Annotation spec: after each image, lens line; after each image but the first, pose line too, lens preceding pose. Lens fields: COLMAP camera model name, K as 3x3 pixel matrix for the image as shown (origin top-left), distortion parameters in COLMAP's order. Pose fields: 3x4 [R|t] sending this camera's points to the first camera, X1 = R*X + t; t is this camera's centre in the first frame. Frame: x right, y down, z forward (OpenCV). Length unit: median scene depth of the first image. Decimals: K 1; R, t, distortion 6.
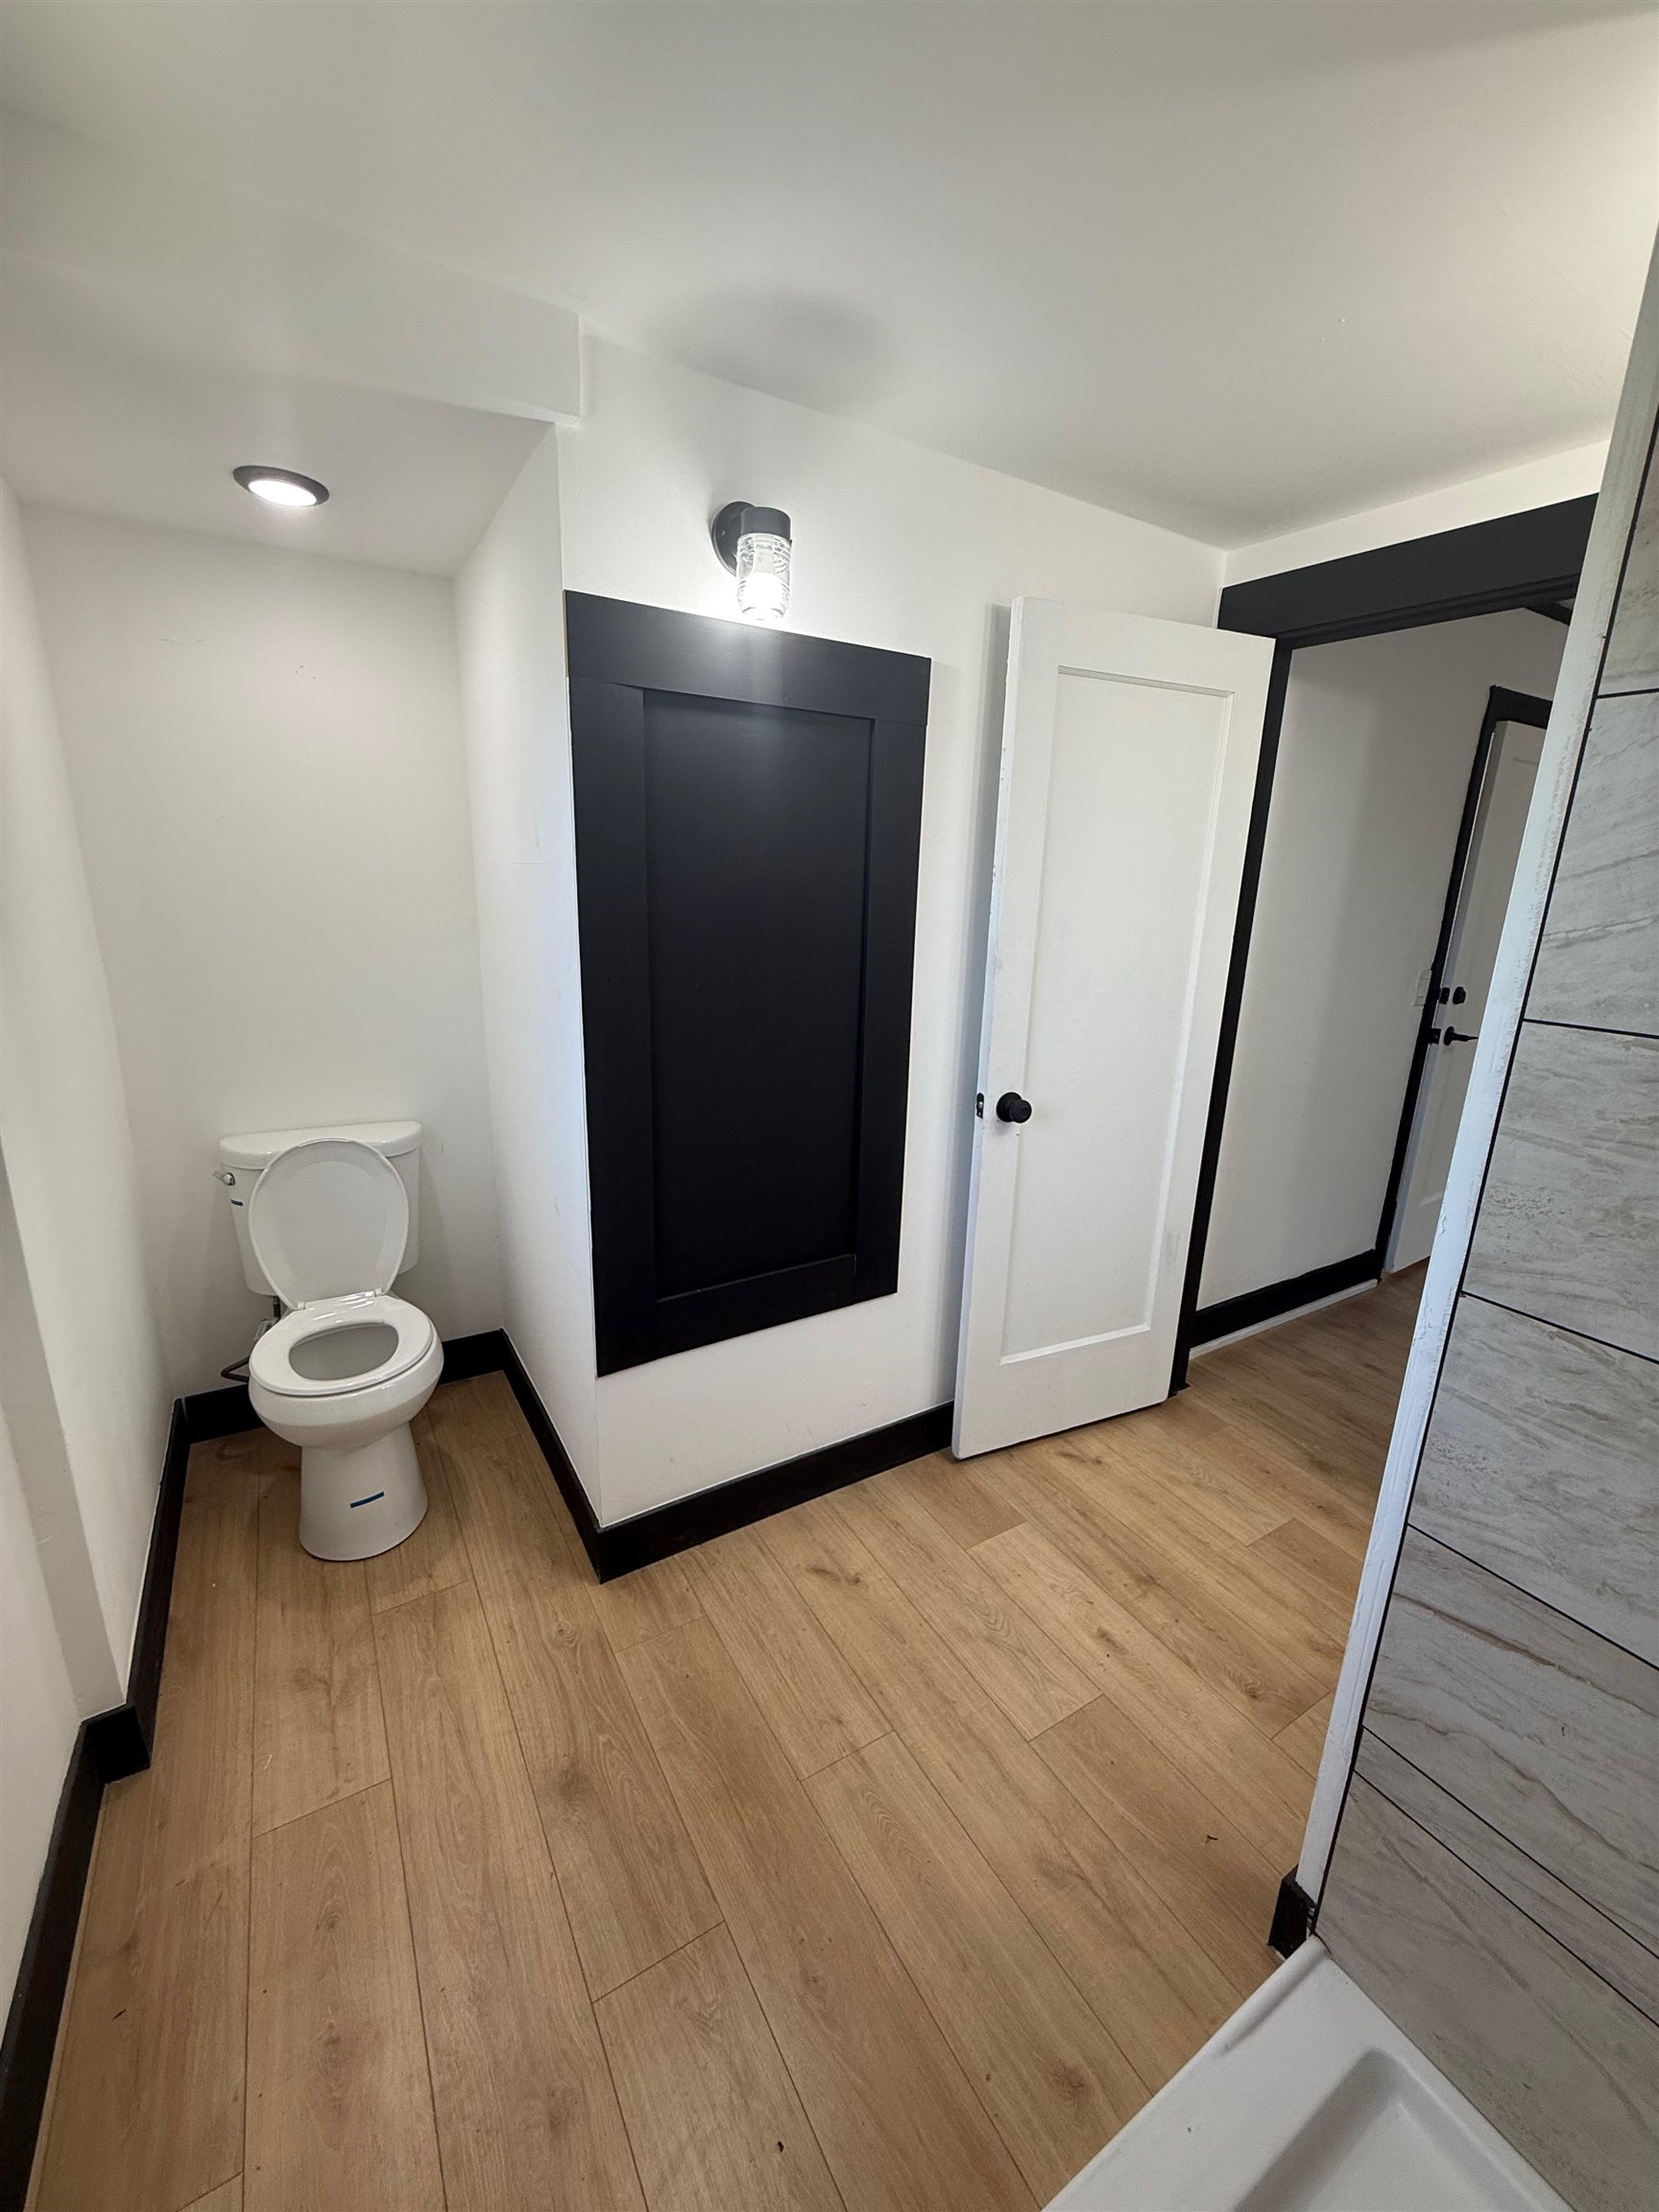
lens RADIAL K [[880.4, 0, 829.5], [0, 880.4, 1106.0], [0, 0, 1]] dist [0.000679, -0.000014]
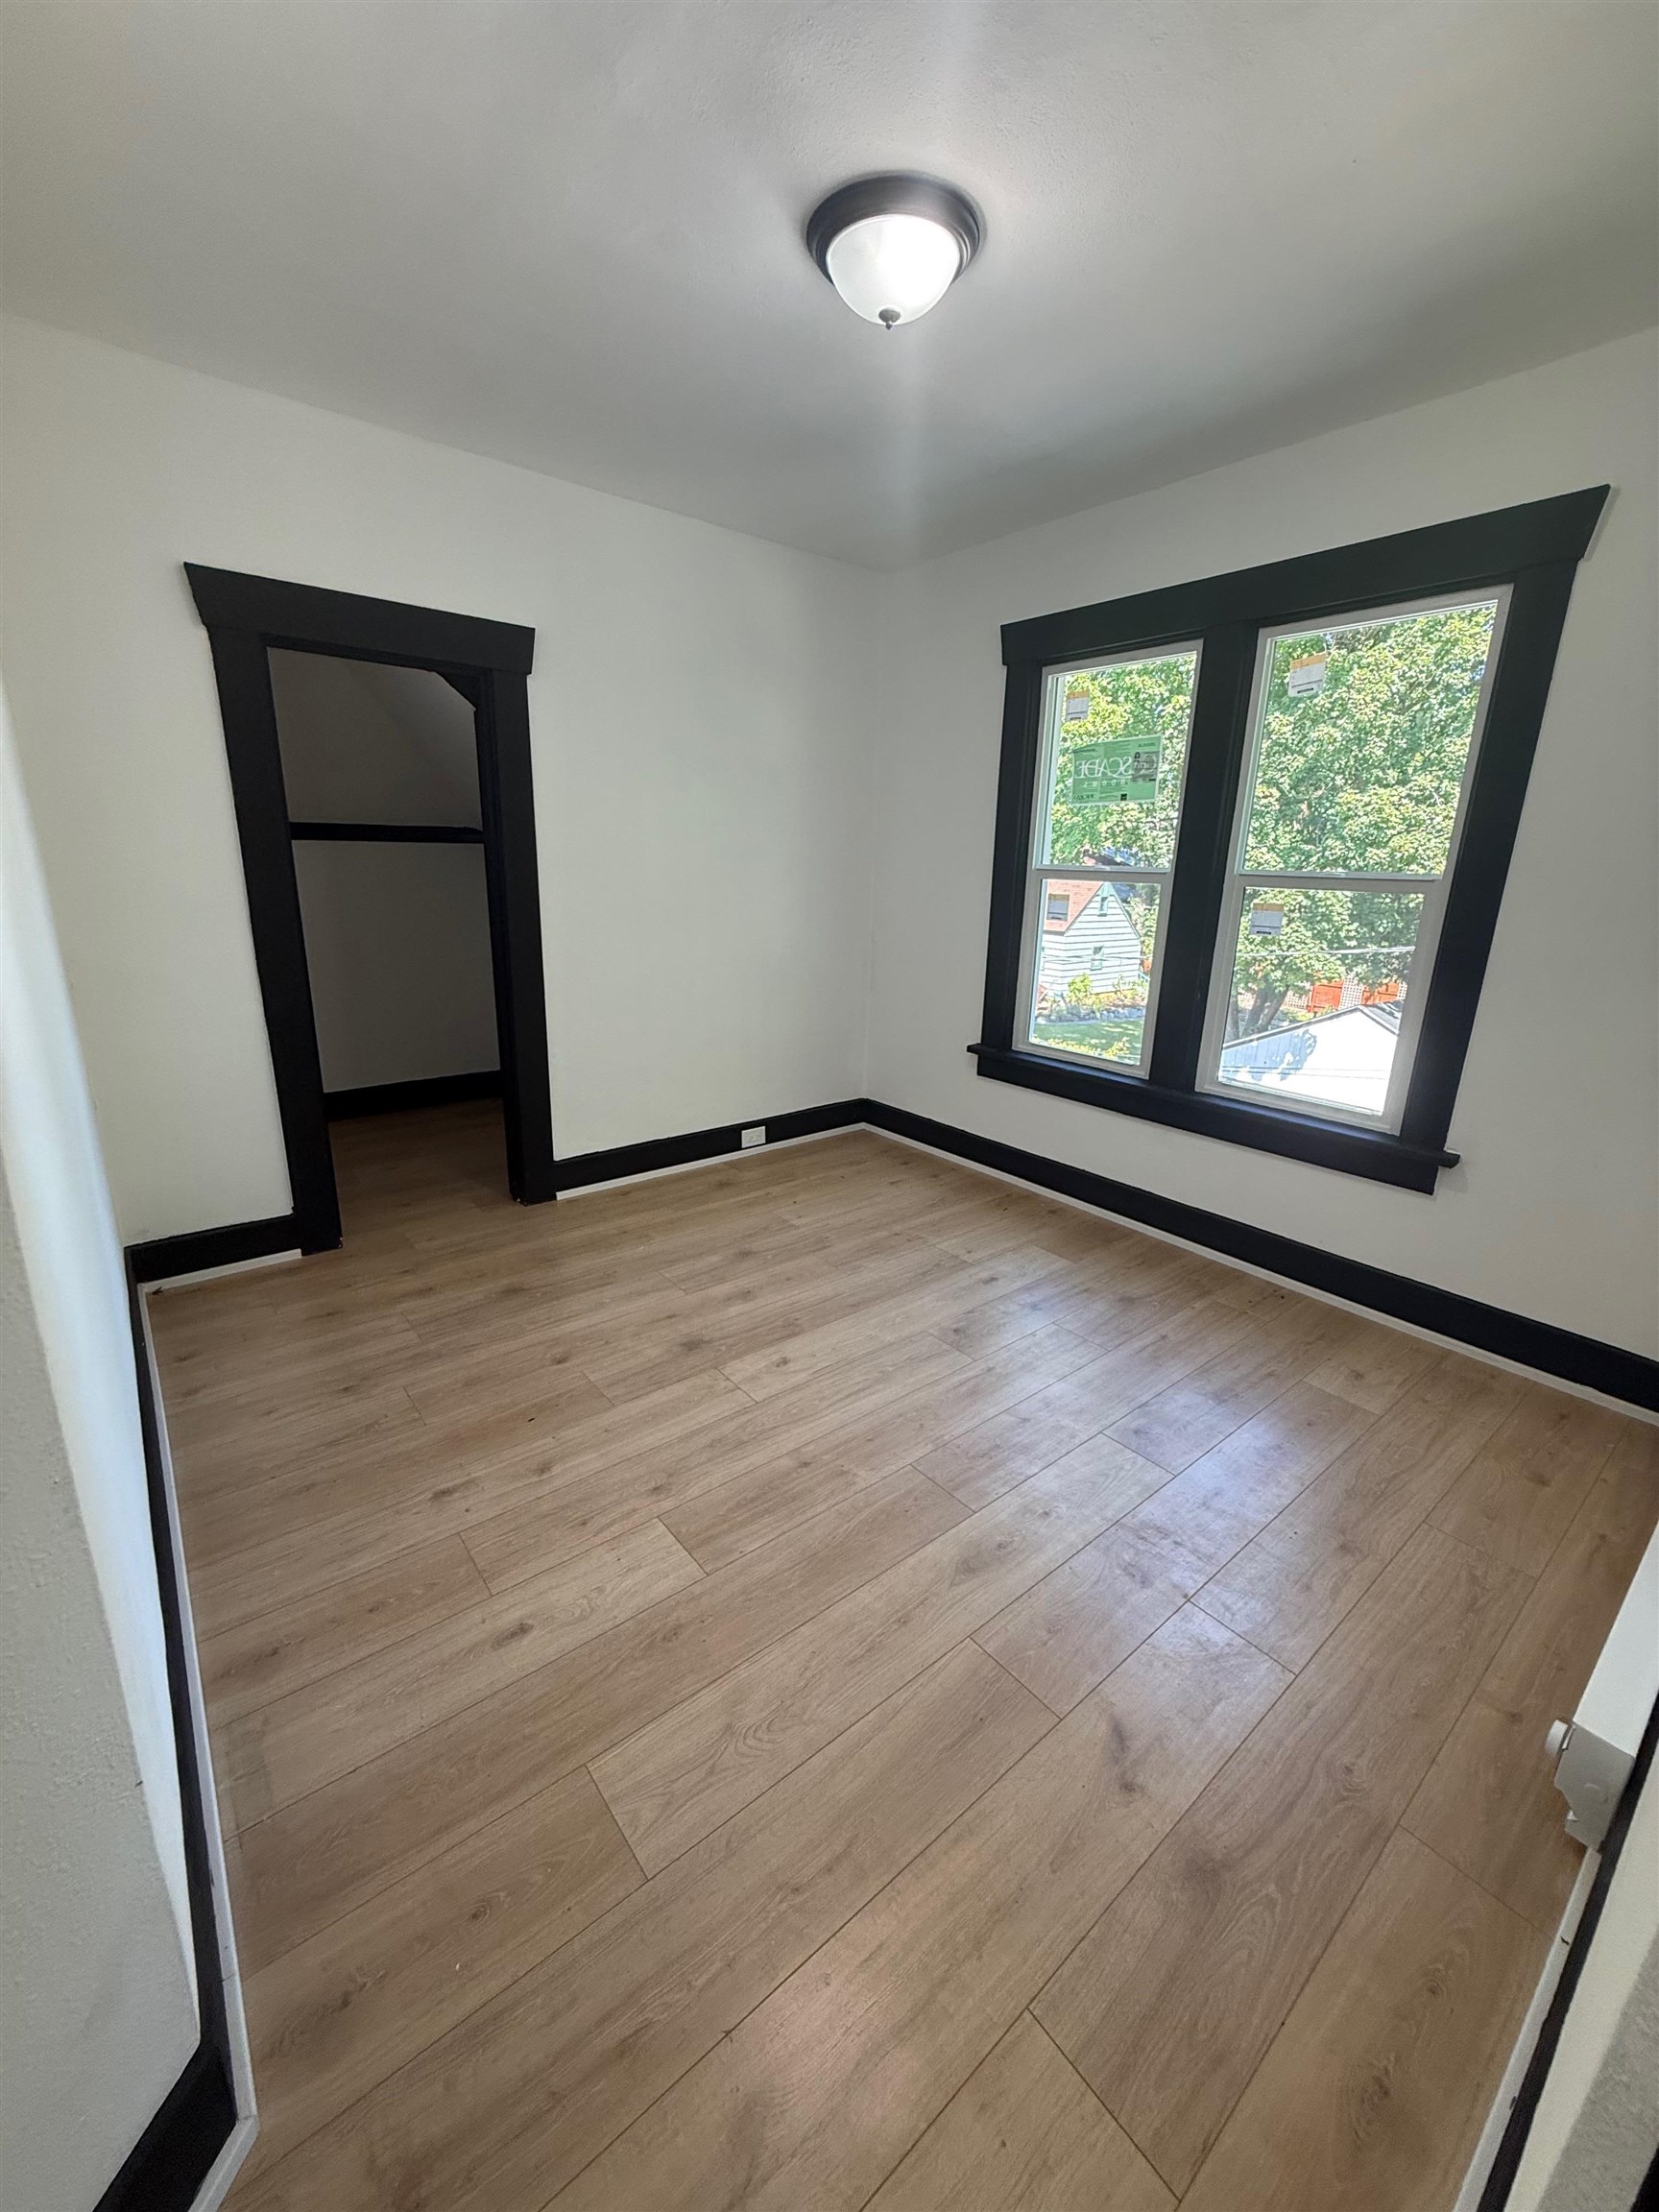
lens RADIAL K [[867.7, 0, 825.8], [0, 867.7, 1112.3], [0, 0, 1]] dist [0.002170, -0.000026]
pose [[0.133219, 0.249800, -0.959090, 0.255440], [-0.265529, 0.941333, 0.208293, 0.020760], [0.954855, 0.226917, 0.191733, 0.330169]]
